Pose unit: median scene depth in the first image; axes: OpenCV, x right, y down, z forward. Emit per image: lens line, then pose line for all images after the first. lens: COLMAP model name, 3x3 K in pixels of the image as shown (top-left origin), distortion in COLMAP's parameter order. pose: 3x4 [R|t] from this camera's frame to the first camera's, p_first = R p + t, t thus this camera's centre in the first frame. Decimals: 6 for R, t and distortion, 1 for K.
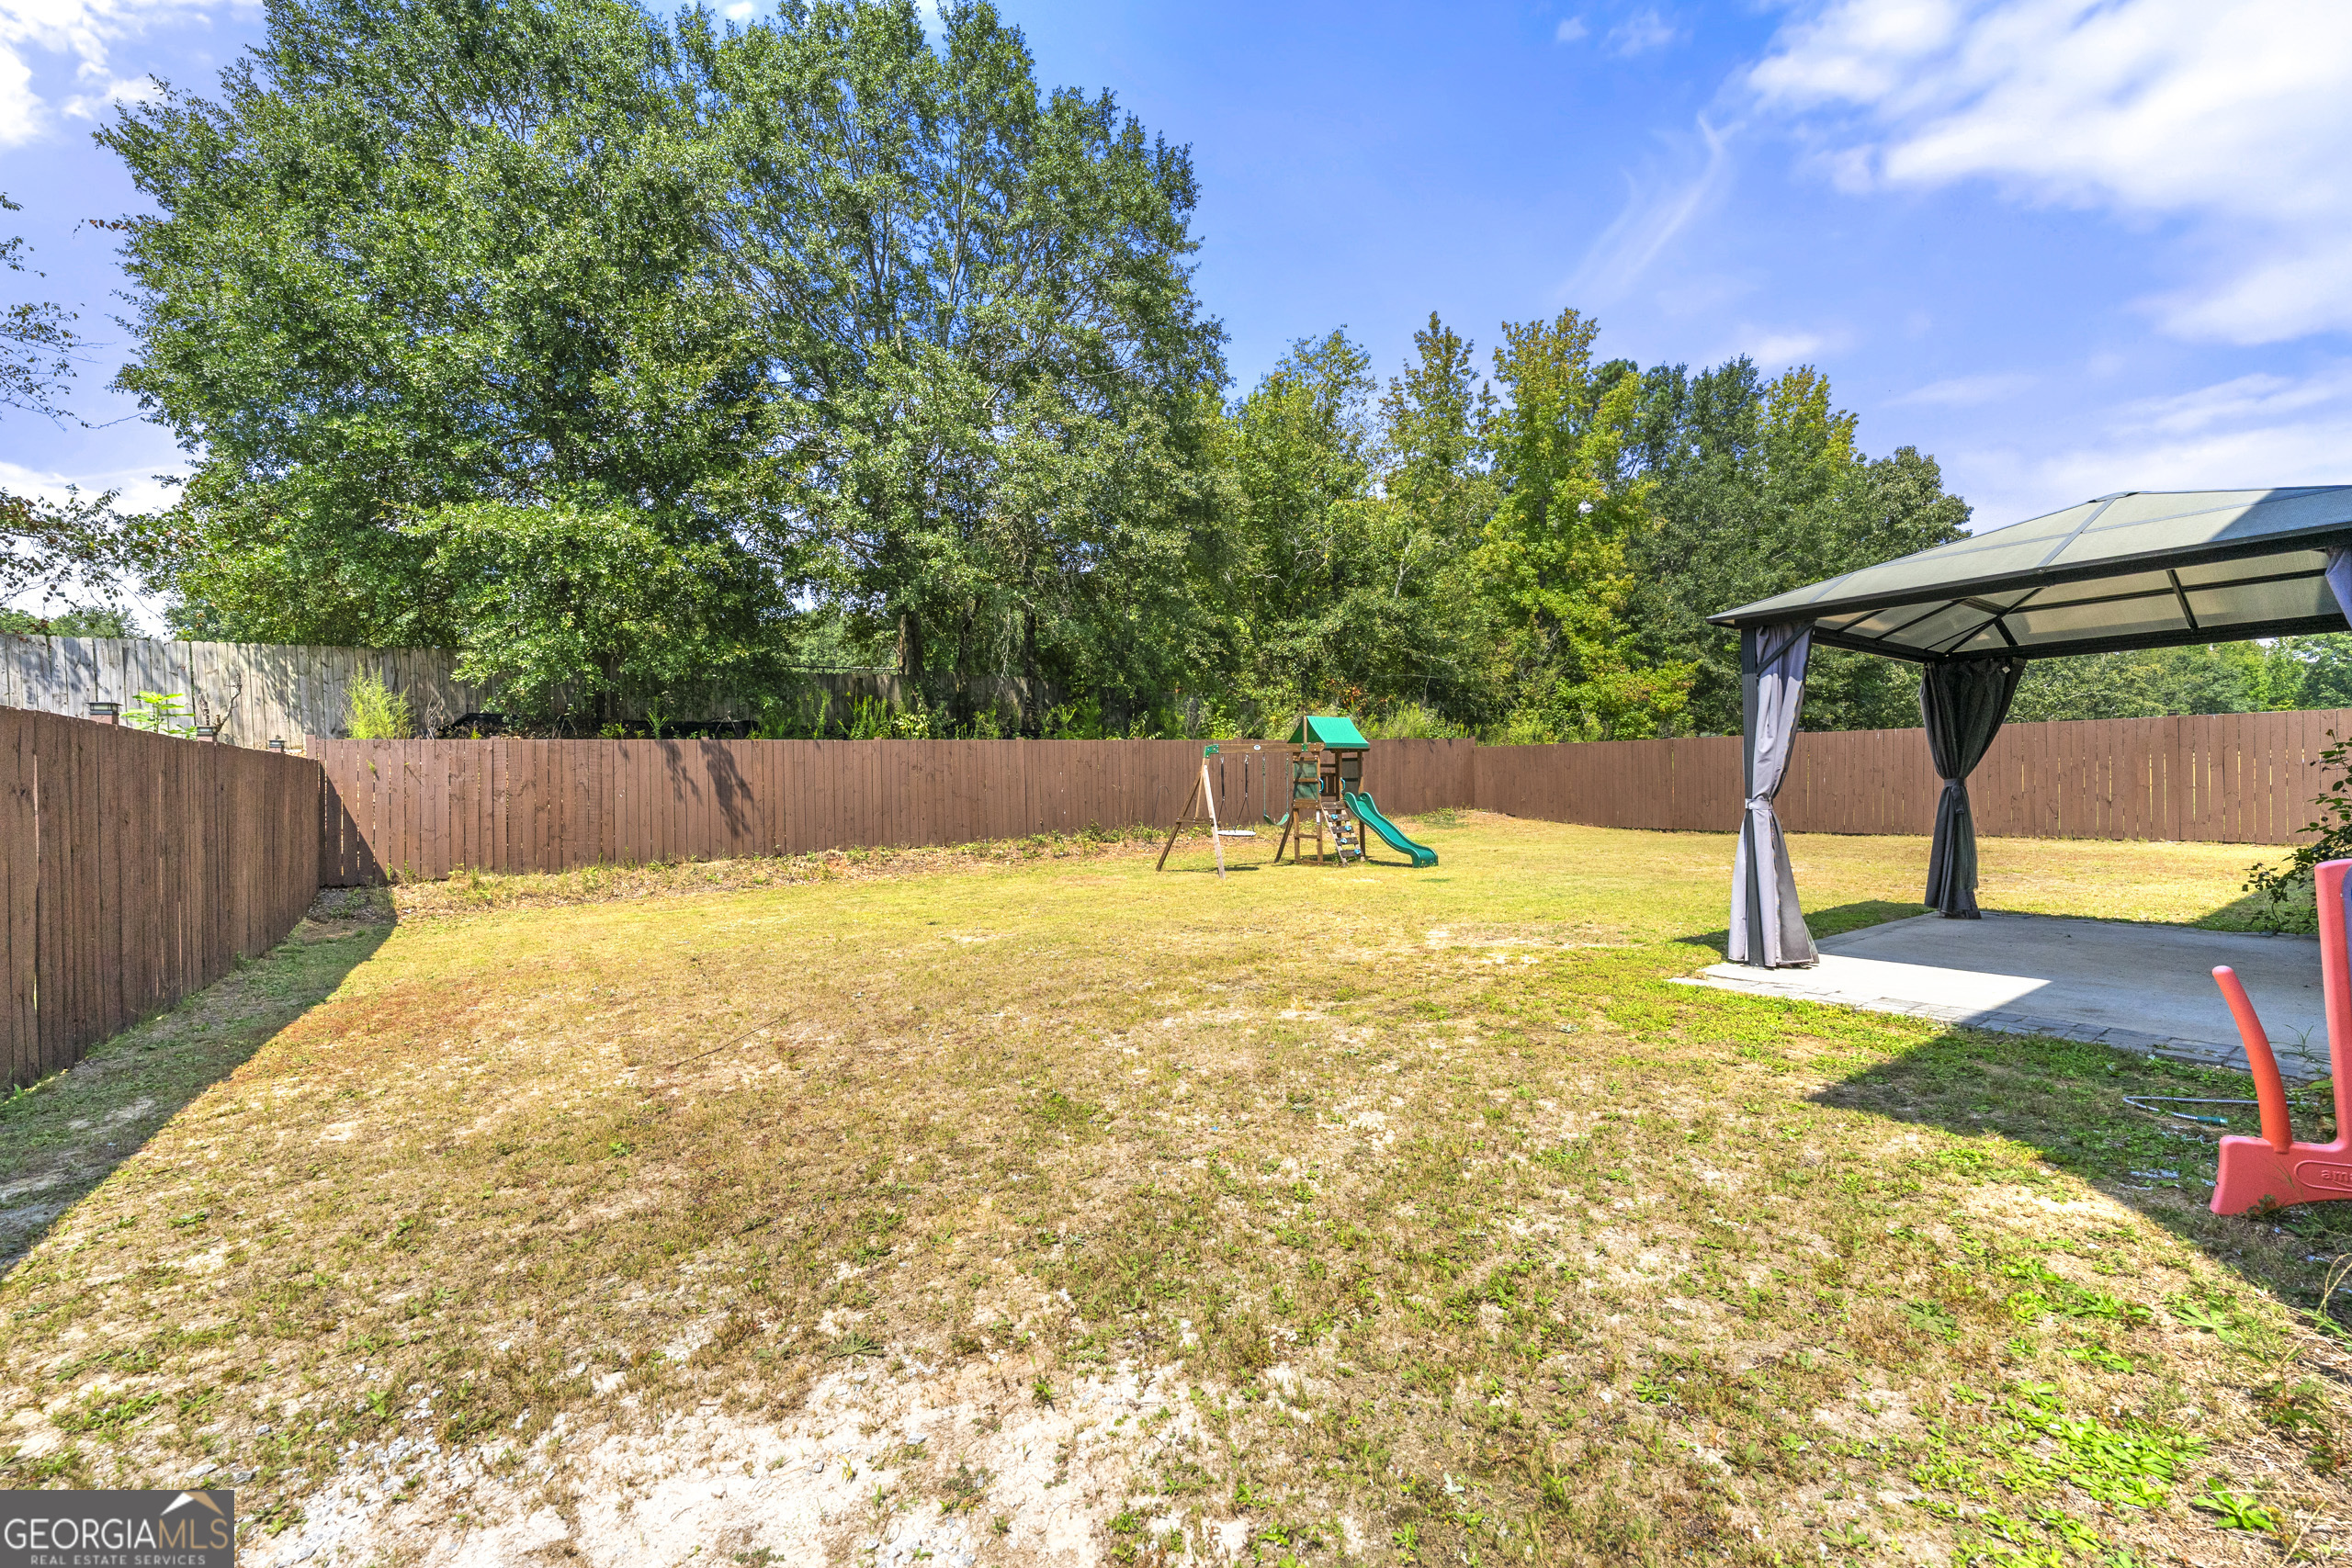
lens RADIAL K [[952.5, 0, 1170.8], [0, 952.5, 789.8], [0, 0, 1]] dist [-0.003678, -0.000645]
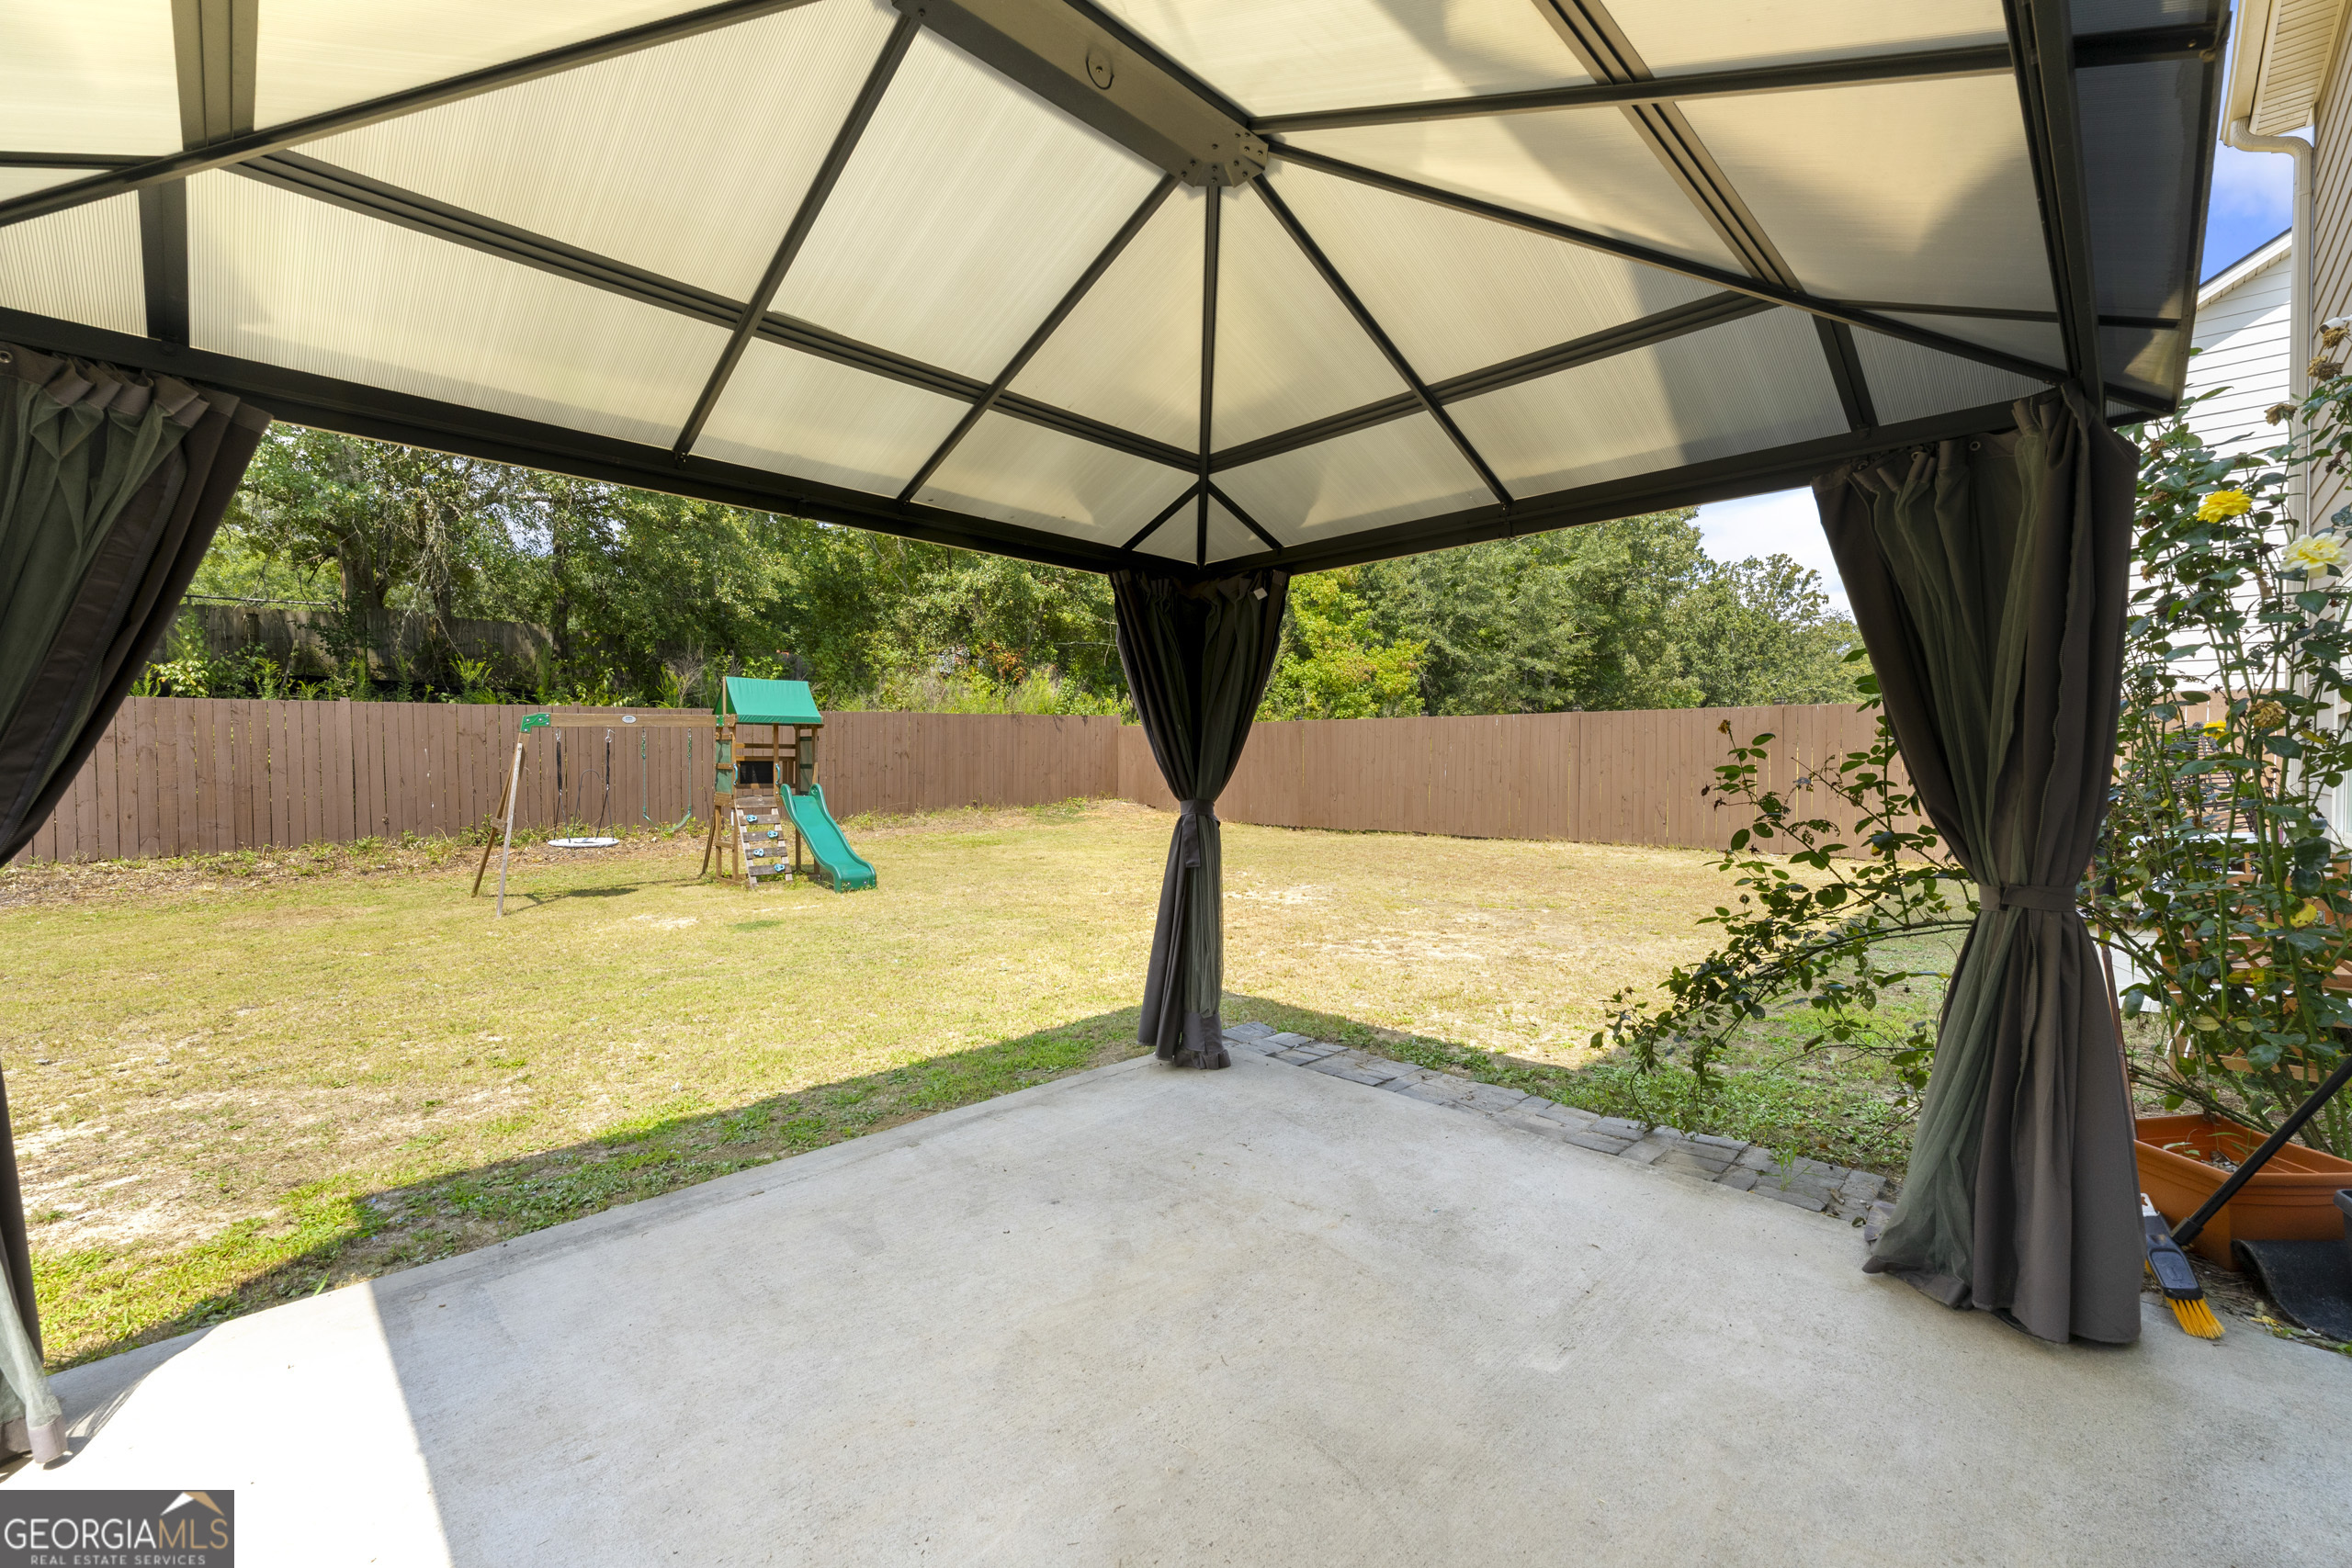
lens RADIAL K [[952.5, 0, 1180.9], [0, 952.5, 773.3], [0, 0, 1]] dist [-0.003678, -0.000645]
pose [[0.985716, 0.013047, 0.167913, 0.199643], [-0.014472, 0.999869, 0.007265, -0.008427], [-0.167796, -0.009591, 0.985775, 0.131338]]
